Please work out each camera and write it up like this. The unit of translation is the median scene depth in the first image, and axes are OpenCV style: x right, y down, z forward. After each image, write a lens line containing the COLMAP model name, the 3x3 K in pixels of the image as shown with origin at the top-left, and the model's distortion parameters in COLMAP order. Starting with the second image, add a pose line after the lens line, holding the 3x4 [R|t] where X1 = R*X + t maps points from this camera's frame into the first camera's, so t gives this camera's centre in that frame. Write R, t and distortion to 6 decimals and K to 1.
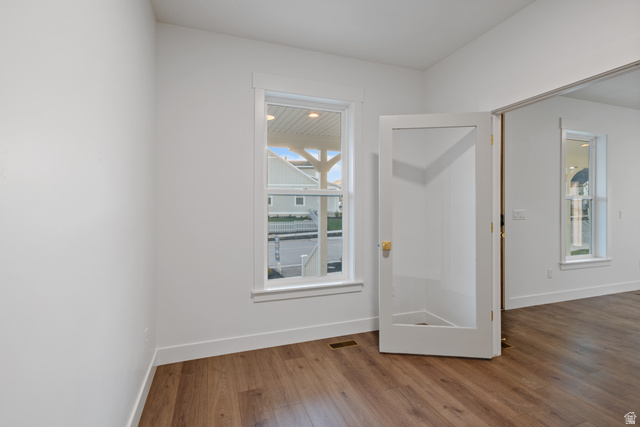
lens RADIAL K [[305.2, 0, 320.1], [0, 305.2, 210.9], [0, 0, 1]] dist [0.001523, 0.000015]
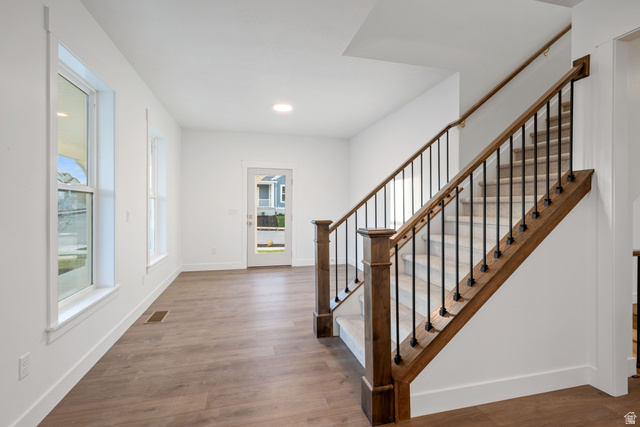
lens RADIAL K [[305.2, 0, 318.5], [0, 305.2, 208.8], [0, 0, 1]] dist [0.001523, 0.000015]
pose [[0.102767, -0.001550, 0.994704, 0.354026], [0.002209, 0.999997, 0.001330, -0.006495], [-0.994703, 0.002060, 0.102770, 0.517582]]
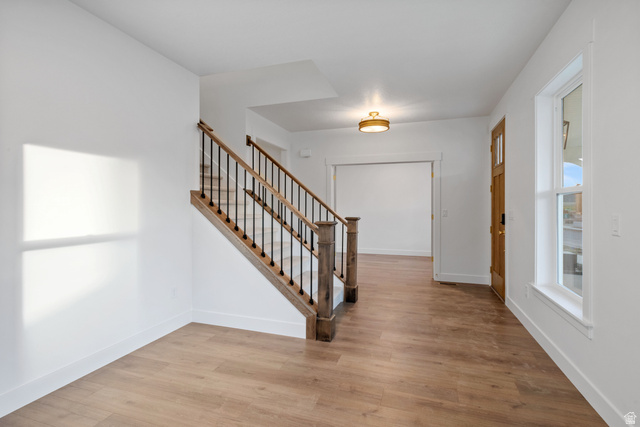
lens RADIAL K [[305.2, 0, 318.4], [0, 305.2, 211.5], [0, 0, 1]] dist [0.001523, 0.000015]
pose [[-0.627458, 0.006678, -0.778622, 1.583871], [-0.007764, 0.999860, 0.014832, -0.011825], [0.778612, 0.015351, -0.627318, 0.990475]]
